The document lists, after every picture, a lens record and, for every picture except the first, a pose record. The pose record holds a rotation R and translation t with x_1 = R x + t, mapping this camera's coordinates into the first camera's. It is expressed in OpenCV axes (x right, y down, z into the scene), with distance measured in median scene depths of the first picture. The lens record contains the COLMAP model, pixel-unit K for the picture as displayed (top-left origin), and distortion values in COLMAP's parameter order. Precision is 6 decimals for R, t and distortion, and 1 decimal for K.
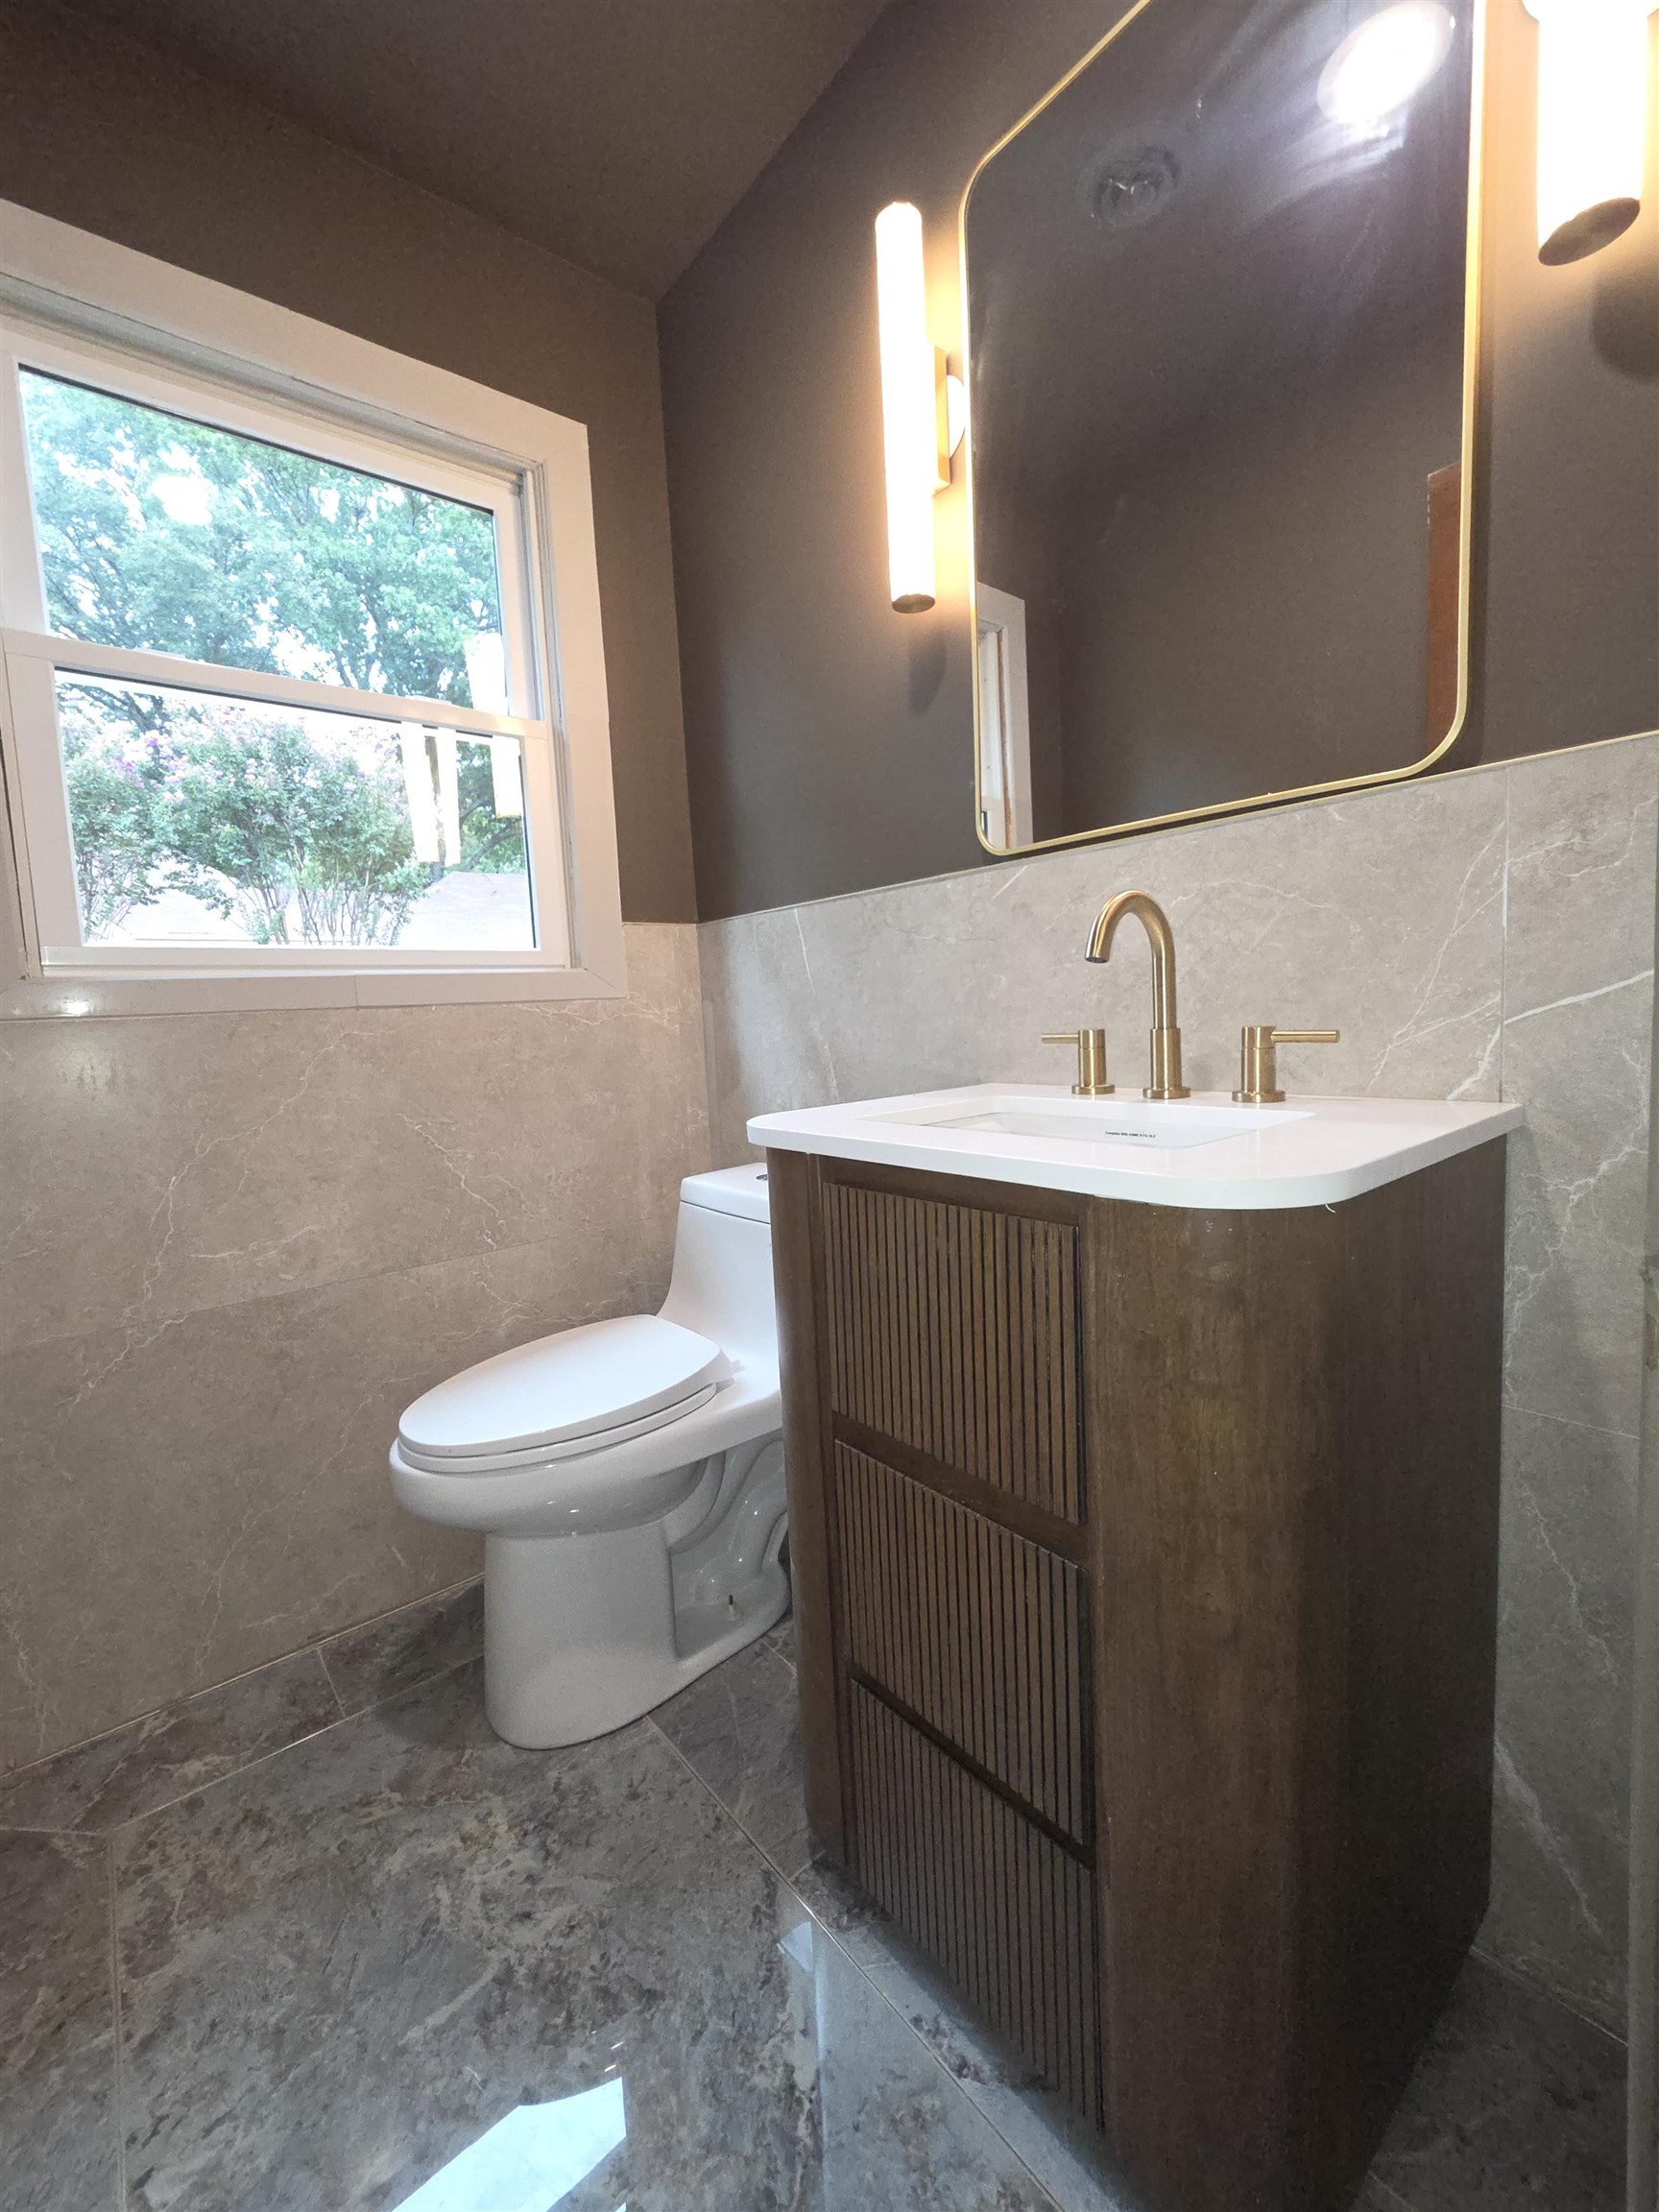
lens RADIAL K [[903.1, 0, 831.6], [0, 903.1, 1103.0], [0, 0, 1]] dist [-0.006261, -0.000652]
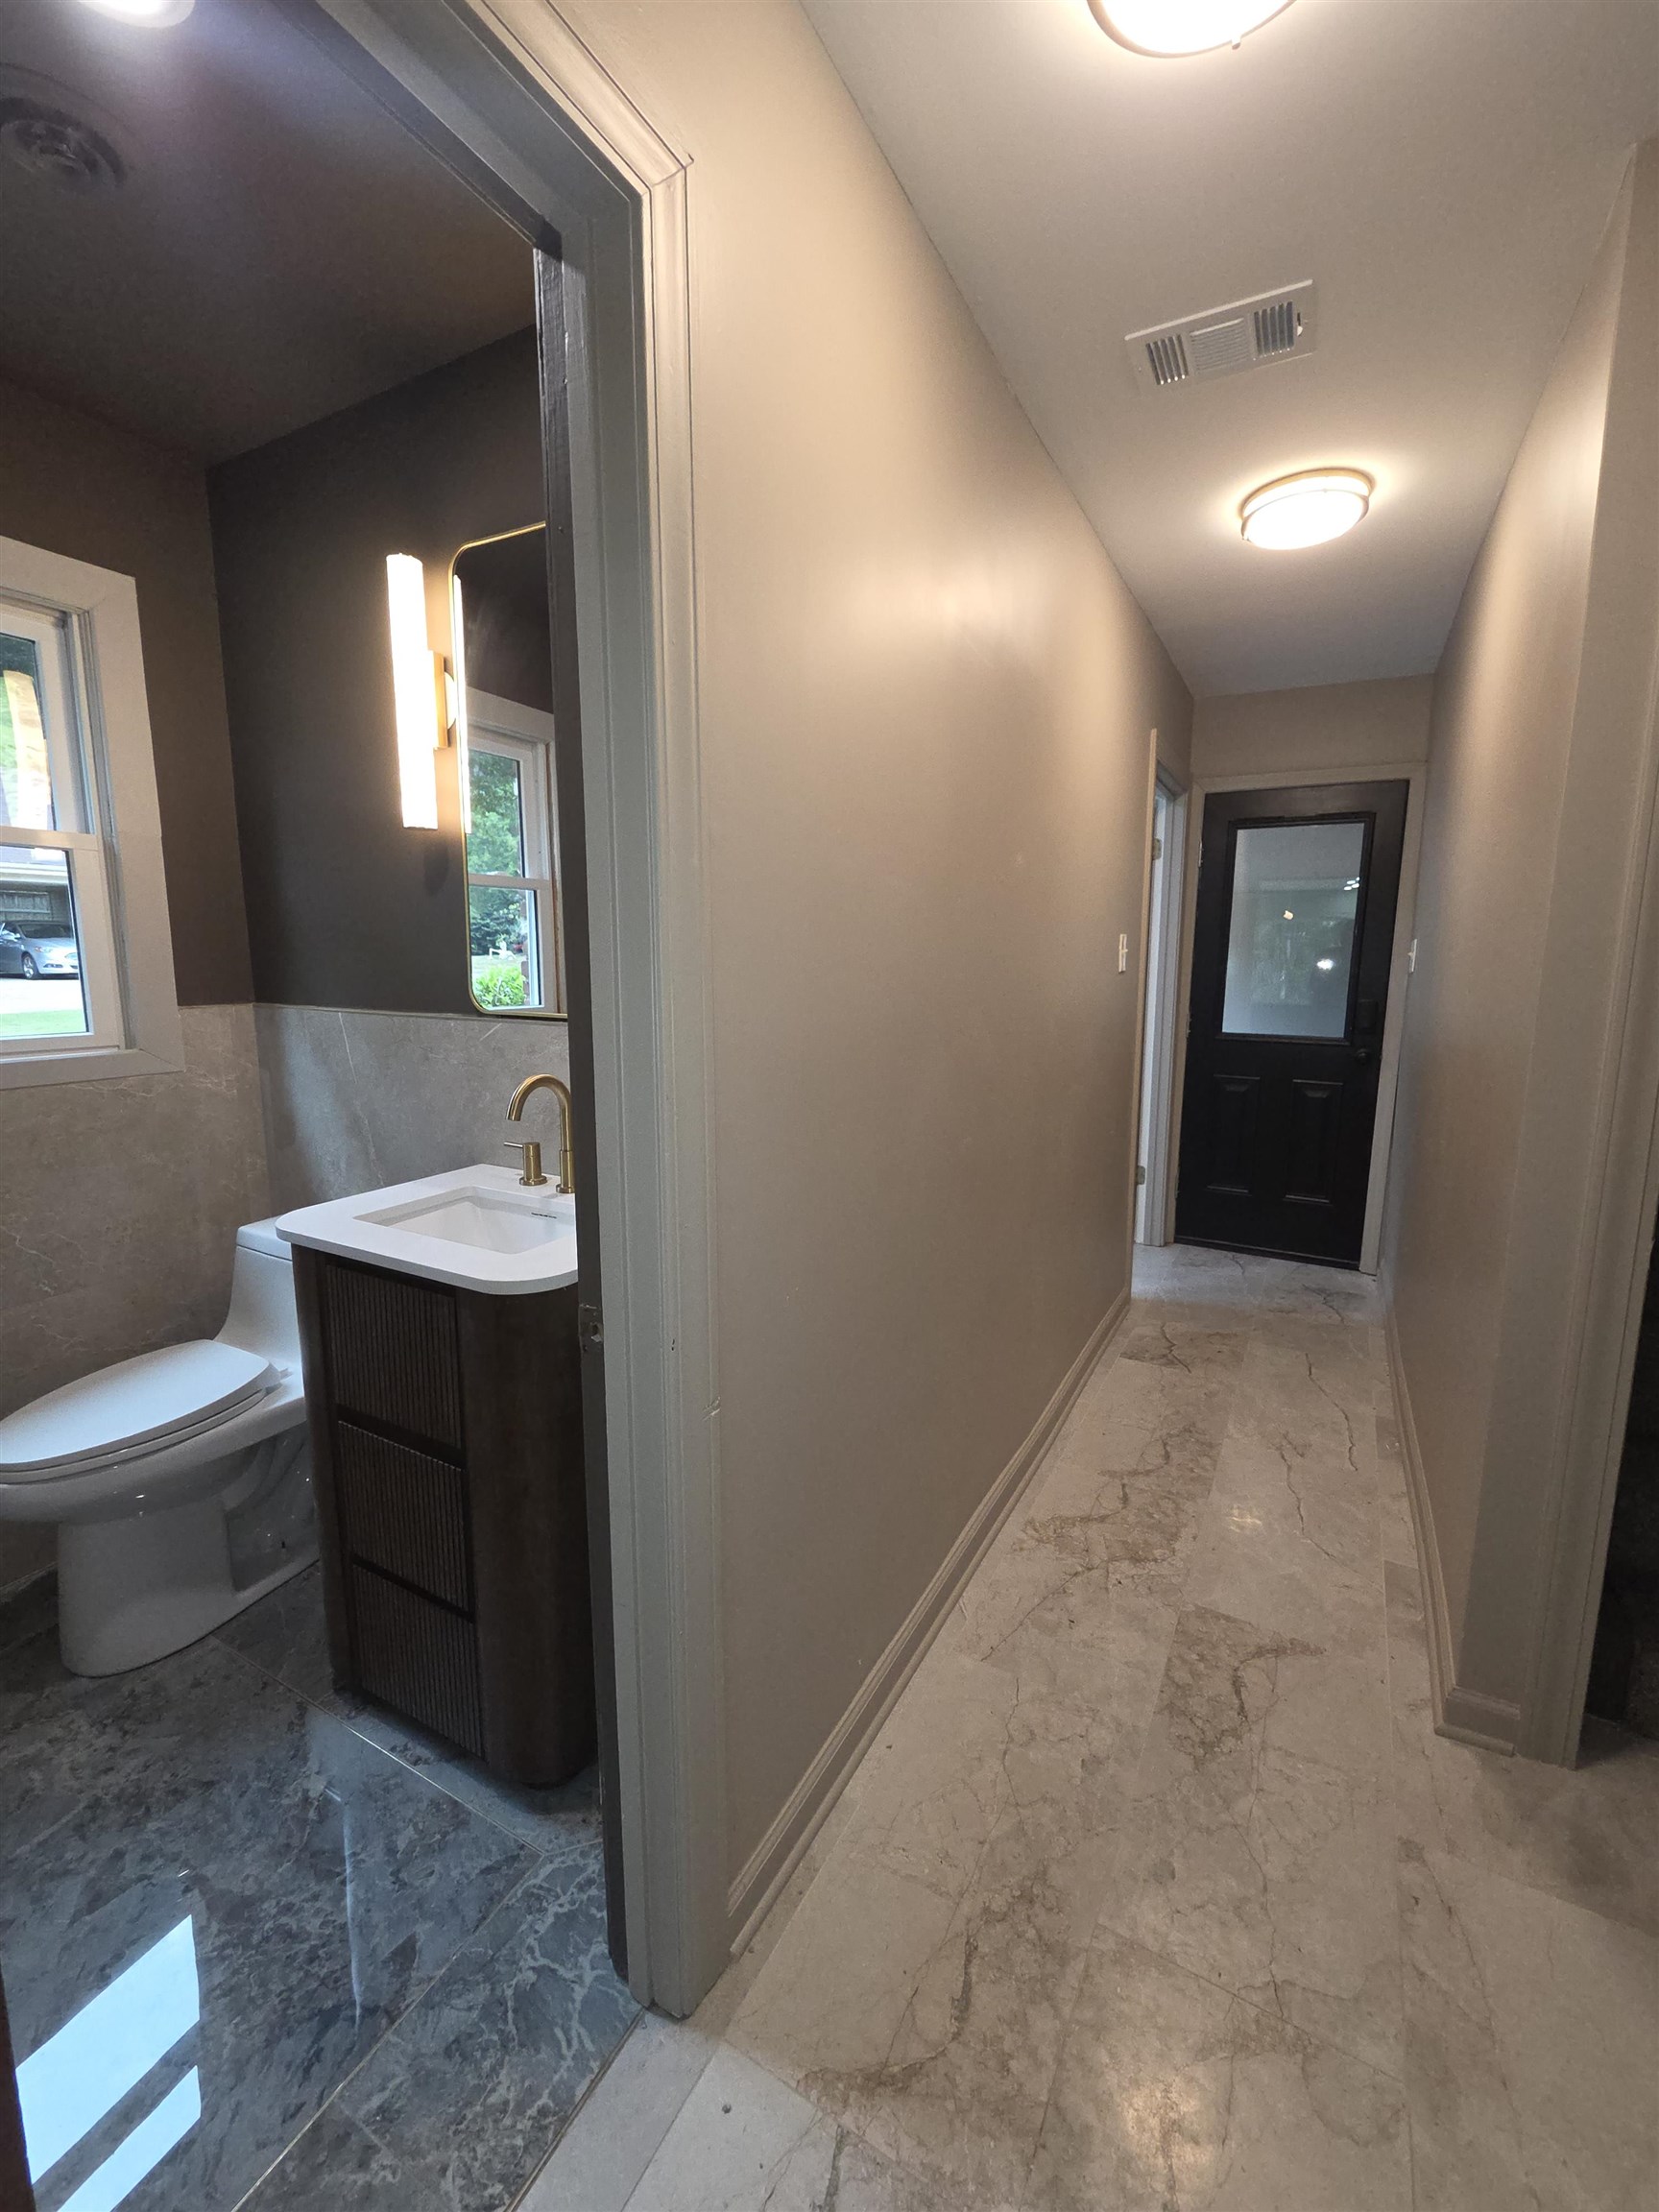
lens RADIAL K [[903.1, 0, 835.9], [0, 903.1, 1098.2], [0, 0, 1]] dist [-0.006261, -0.000652]
pose [[0.922315, -0.000771, 0.386438, 0.144760], [-0.019022, 0.998695, 0.047394, -0.212280], [-0.385971, -0.051063, 0.921097, -0.572642]]
